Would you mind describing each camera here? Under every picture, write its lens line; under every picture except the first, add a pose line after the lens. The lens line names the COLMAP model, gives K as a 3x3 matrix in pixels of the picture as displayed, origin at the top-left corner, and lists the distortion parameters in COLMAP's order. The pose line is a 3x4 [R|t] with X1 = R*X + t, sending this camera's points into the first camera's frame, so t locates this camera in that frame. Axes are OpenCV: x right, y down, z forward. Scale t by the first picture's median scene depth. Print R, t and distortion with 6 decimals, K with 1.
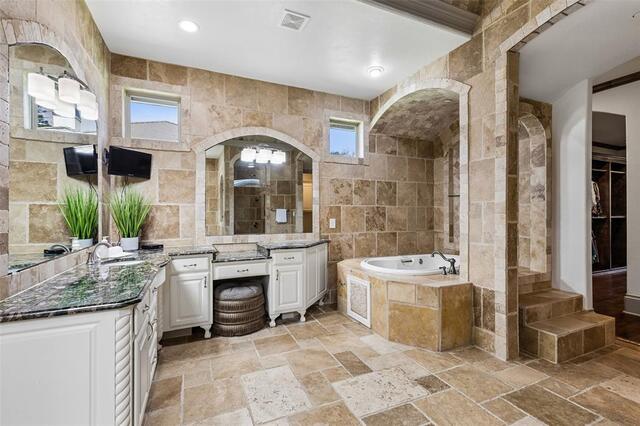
lens RADIAL K [[286.7, 0, 322.4], [0, 286.7, 215.6], [0, 0, 1]] dist [0.010378, -0.000379]
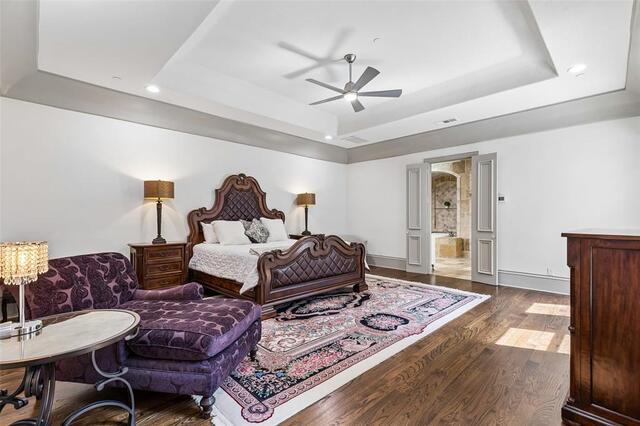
lens RADIAL K [[286.7, 0, 322.4], [0, 286.7, 215.6], [0, 0, 1]] dist [0.010378, -0.000379]
pose [[0.938265, 0.006181, 0.345861, -2.119083], [-0.004009, 0.999968, -0.006995, 0.021206], [-0.345893, 0.005176, 0.938260, -1.519800]]
